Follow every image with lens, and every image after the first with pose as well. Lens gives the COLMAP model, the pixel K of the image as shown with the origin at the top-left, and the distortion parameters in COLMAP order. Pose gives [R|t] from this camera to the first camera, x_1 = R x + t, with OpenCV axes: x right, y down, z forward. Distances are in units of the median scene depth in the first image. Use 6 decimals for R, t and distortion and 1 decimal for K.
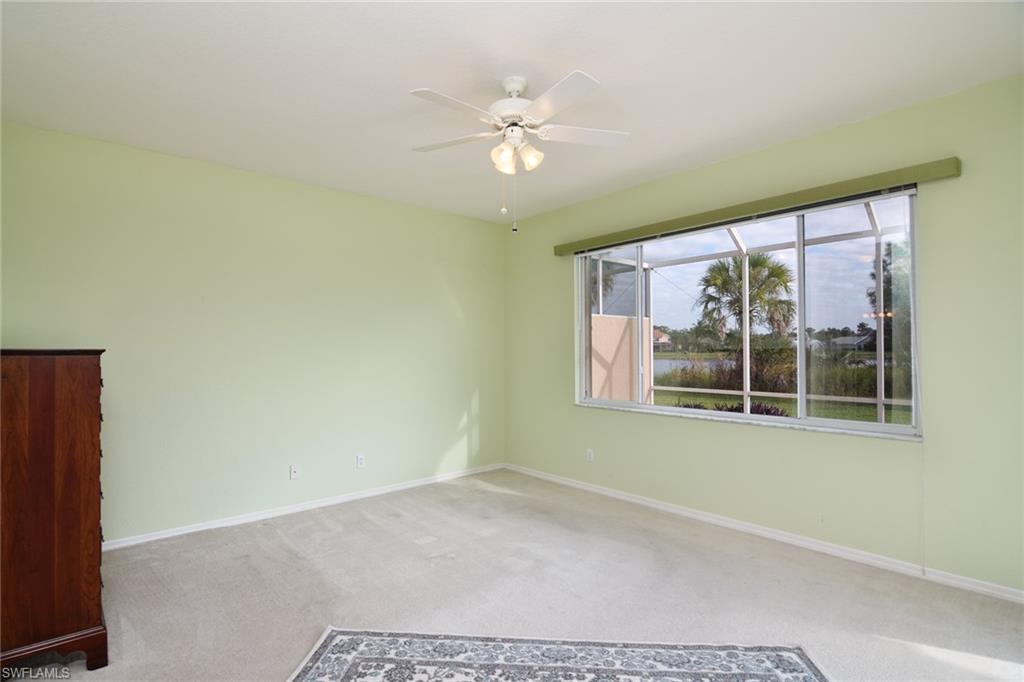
lens RADIAL K [[483.5, 0, 512.0], [0, 483.5, 341.0], [0, 0, 1]] dist [-0.016623, -0.000131]
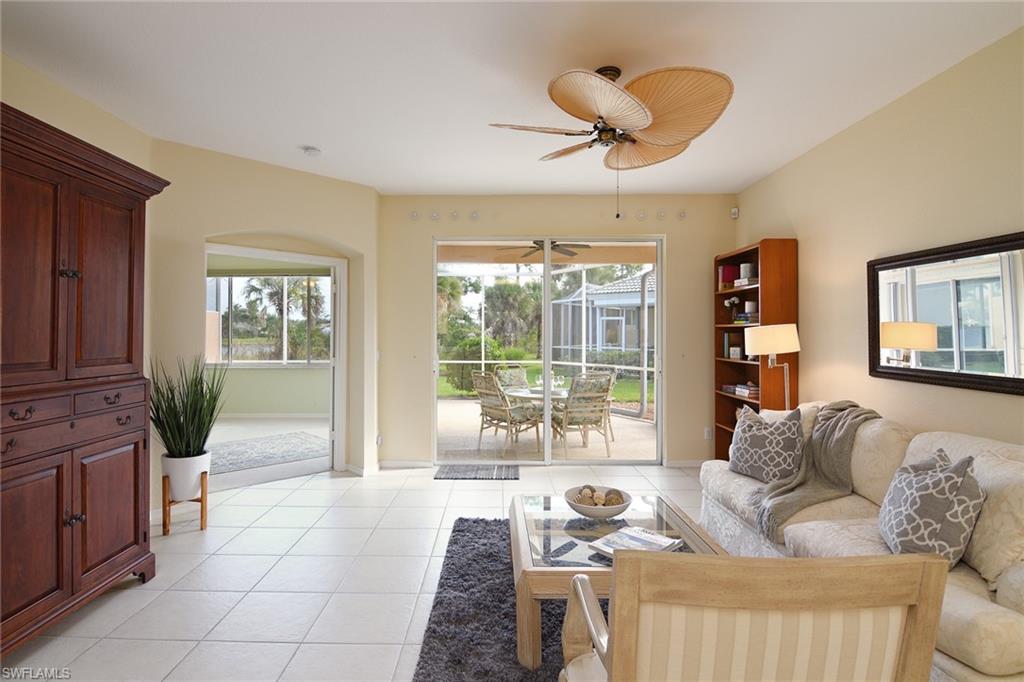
lens RADIAL K [[535.9, 0, 493.2], [0, 535.9, 322.6], [0, 0, 1]] dist [-0.022305, -0.001154]
pose [[0.674462, 0.016336, 0.738128, -0.758279], [-0.012064, 0.999866, -0.011105, -0.025024], [-0.738211, -0.001415, 0.674569, -1.479334]]
